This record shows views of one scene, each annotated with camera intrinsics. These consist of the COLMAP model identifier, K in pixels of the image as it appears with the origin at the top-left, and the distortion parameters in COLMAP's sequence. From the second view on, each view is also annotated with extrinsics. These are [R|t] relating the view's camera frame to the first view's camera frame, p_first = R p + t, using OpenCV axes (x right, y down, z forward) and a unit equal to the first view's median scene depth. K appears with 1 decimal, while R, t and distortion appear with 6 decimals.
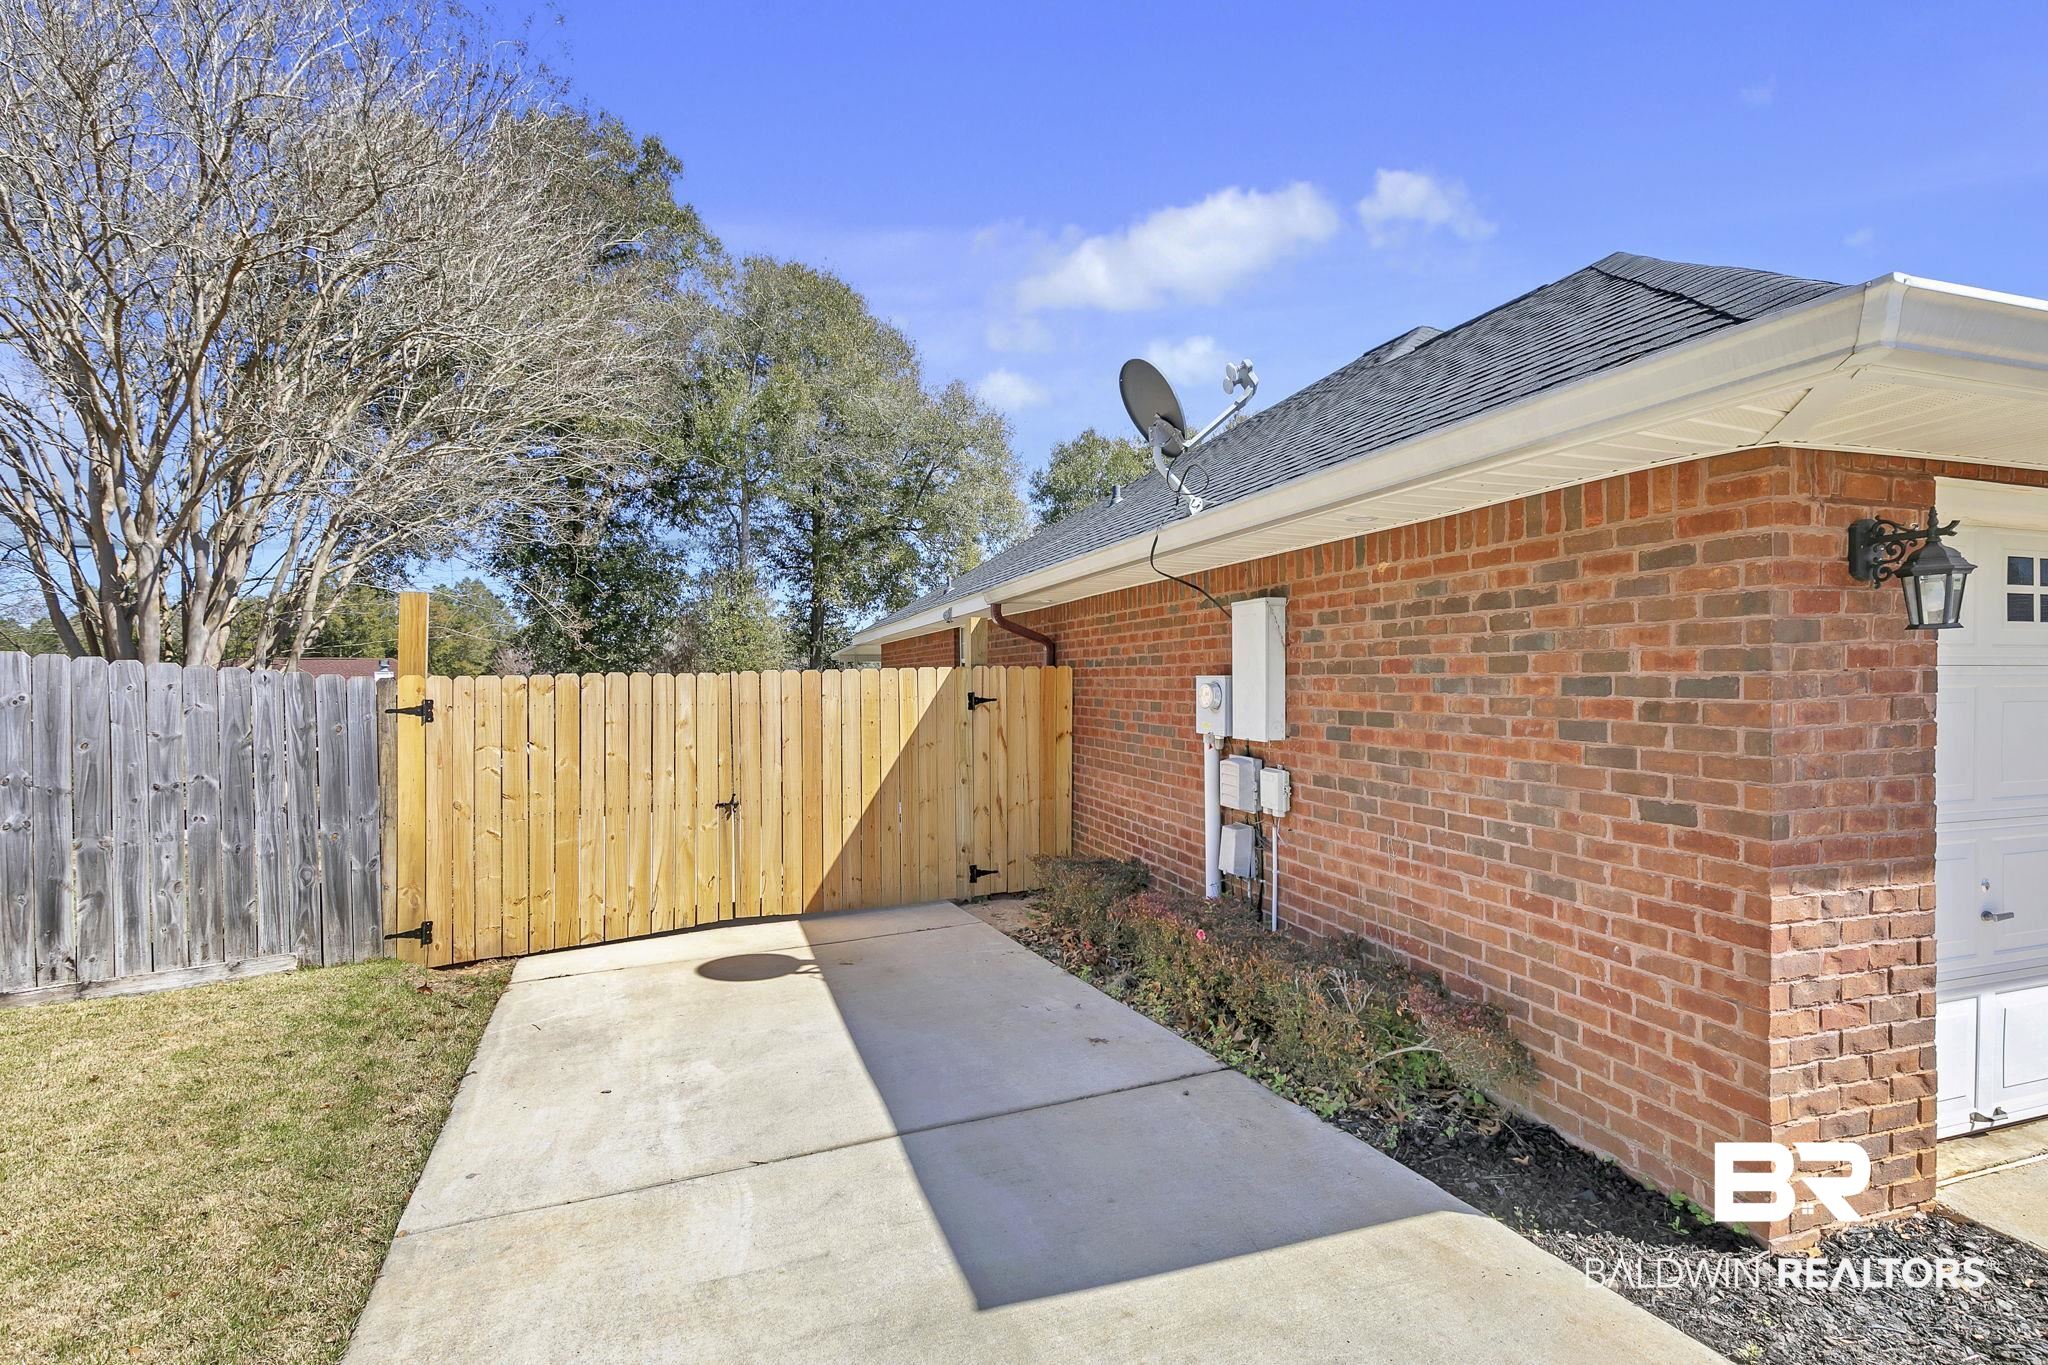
lens RADIAL K [[936.2, 0, 1009.3], [0, 936.2, 673.7], [0, 0, 1]] dist [0.007098, -0.000513]
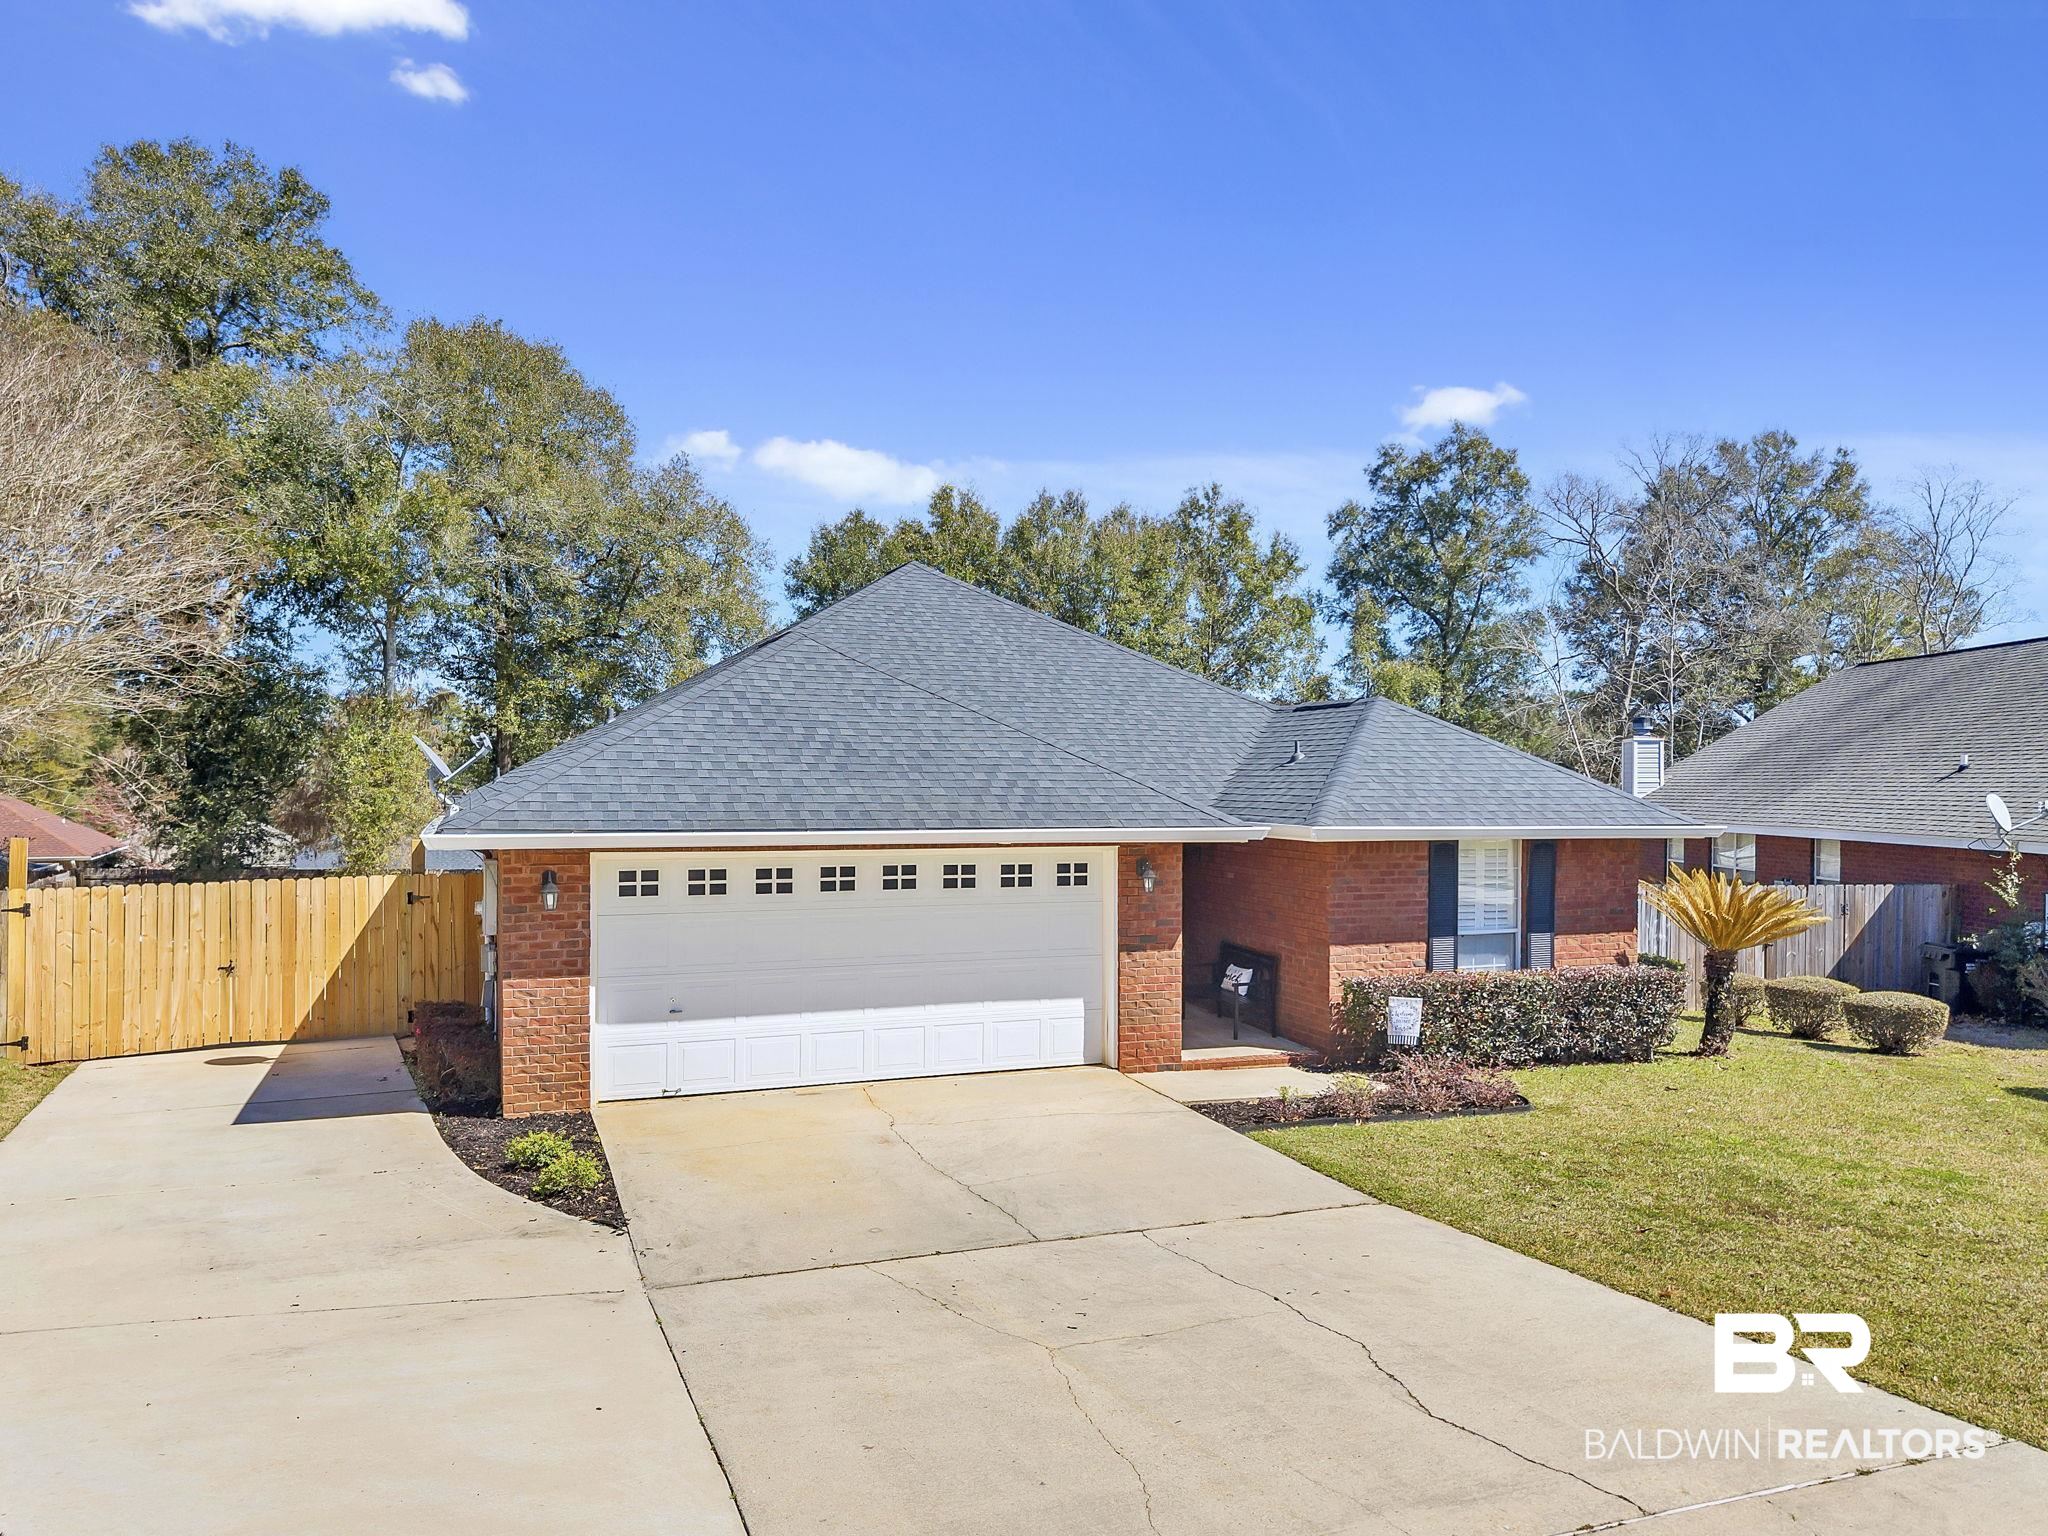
lens RADIAL K [[1487.2, 0, 1030.2], [0, 1487.2, 773.3], [0, 0, 1]] dist [0.008224, -0.002013]
pose [[0.998352, 0.013816, 0.055691, 0.819193], [-0.013947, 0.999901, 0.001975, -0.190095], [-0.055658, -0.002749, 0.998446, -1.417459]]
